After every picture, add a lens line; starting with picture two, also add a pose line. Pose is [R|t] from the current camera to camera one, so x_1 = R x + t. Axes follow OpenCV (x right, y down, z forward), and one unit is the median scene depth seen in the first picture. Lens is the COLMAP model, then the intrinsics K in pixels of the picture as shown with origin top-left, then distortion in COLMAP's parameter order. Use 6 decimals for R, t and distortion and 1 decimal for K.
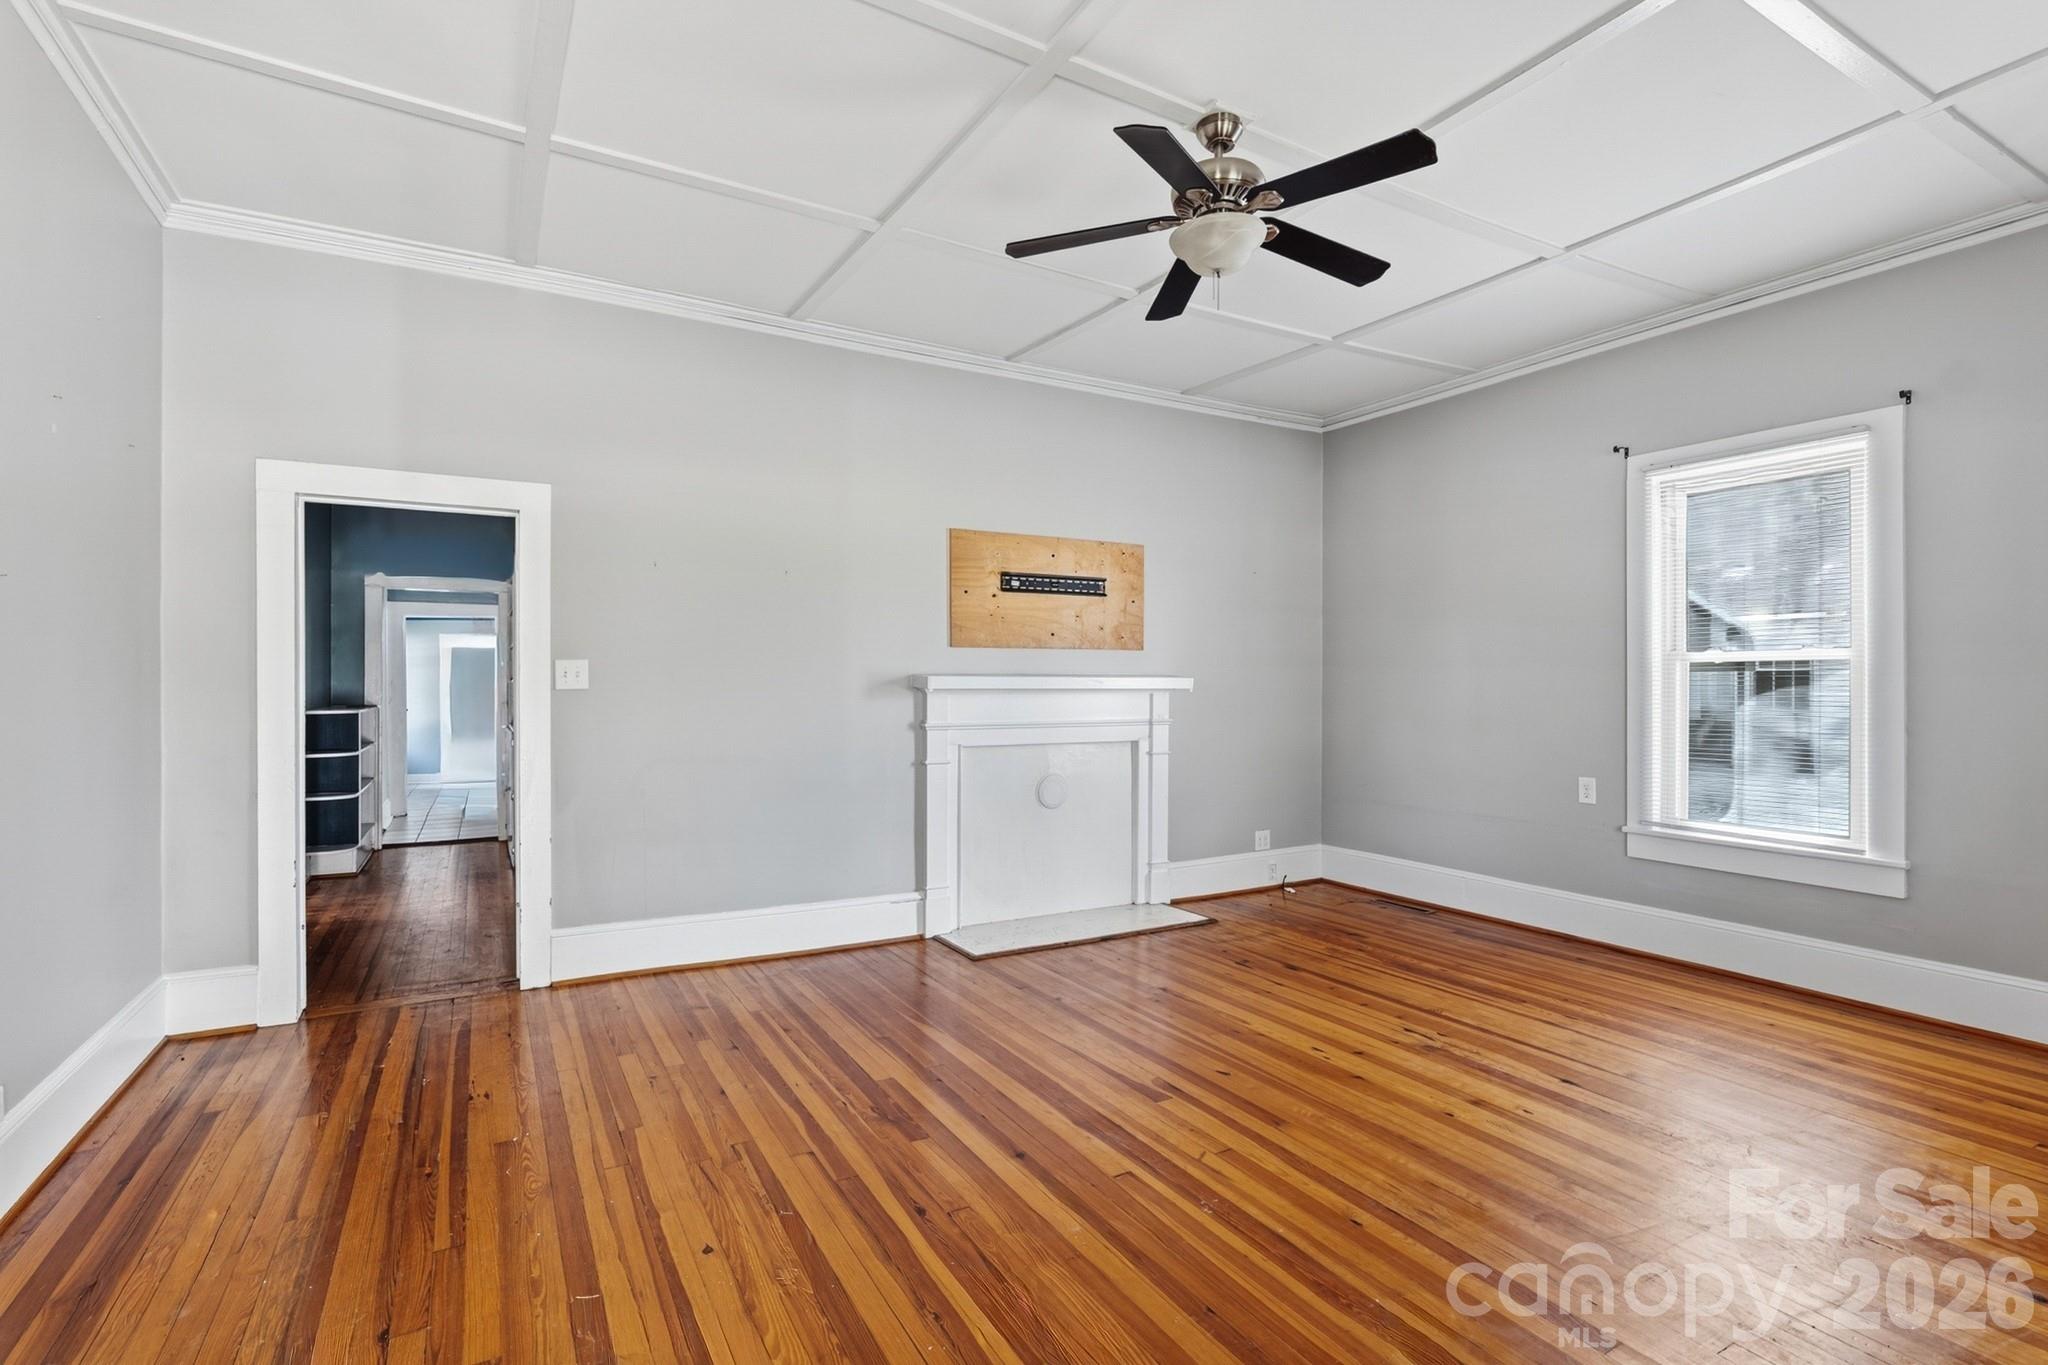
lens RADIAL K [[969.1, 0, 1031.7], [0, 969.1, 687.3], [0, 0, 1]] dist [-0.001369, -0.000169]
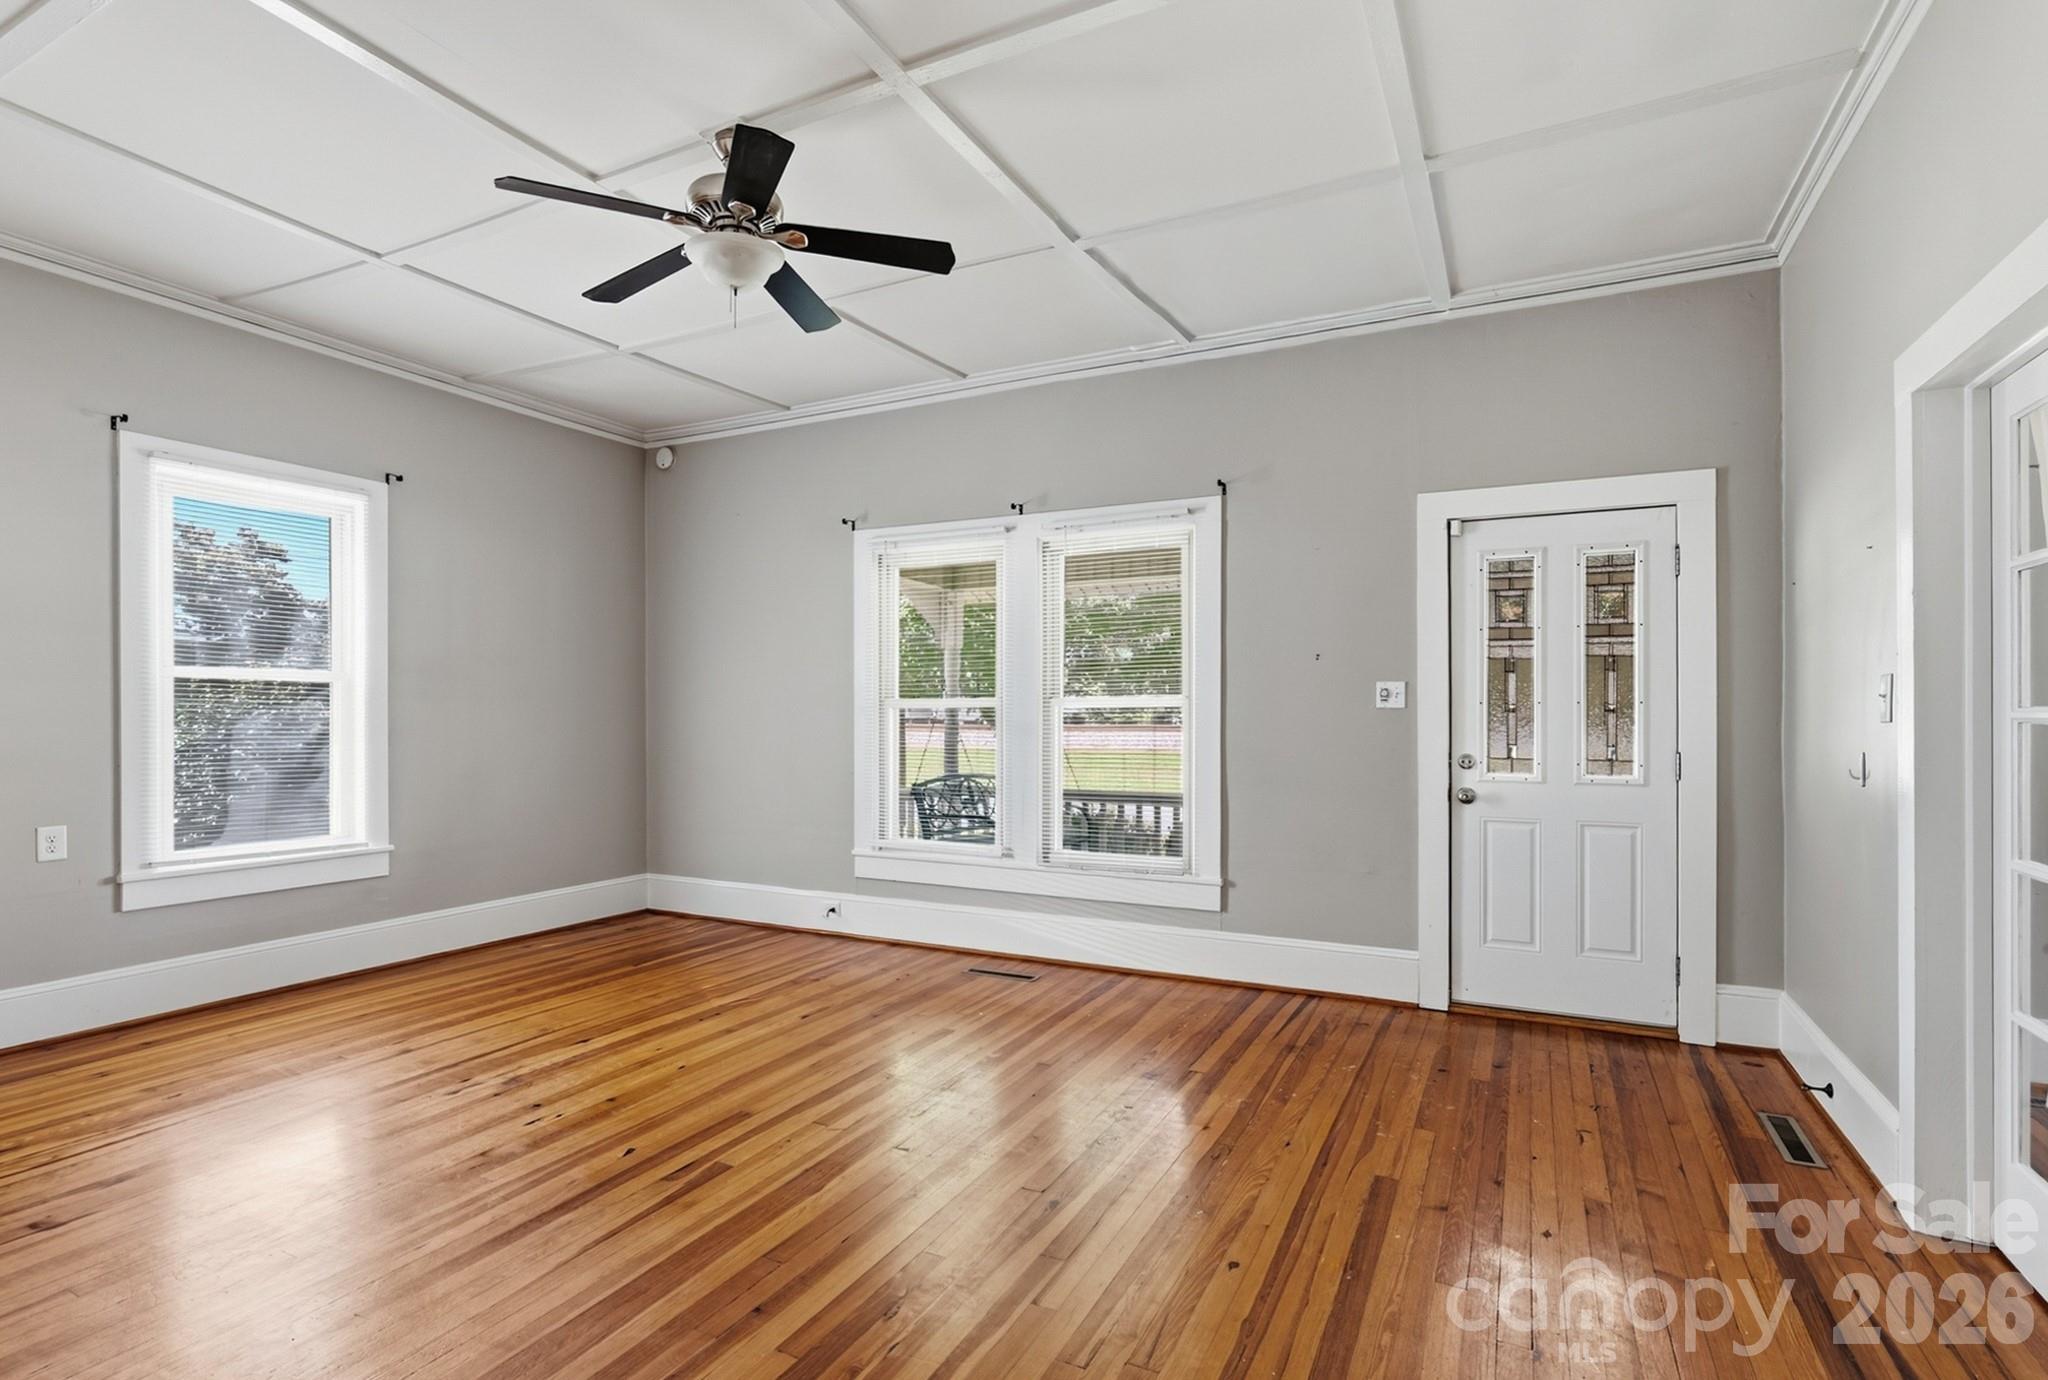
lens RADIAL K [[1014.2, 0, 993.0], [0, 1014.2, 705.5], [0, 0, 1]] dist [-0.000585, -0.000174]
pose [[-0.535538, 0.001664, 0.844509, -0.723218], [-0.001867, 0.999993, -0.003154, -0.000401], [-0.844509, -0.003266, -0.535531, 1.175967]]
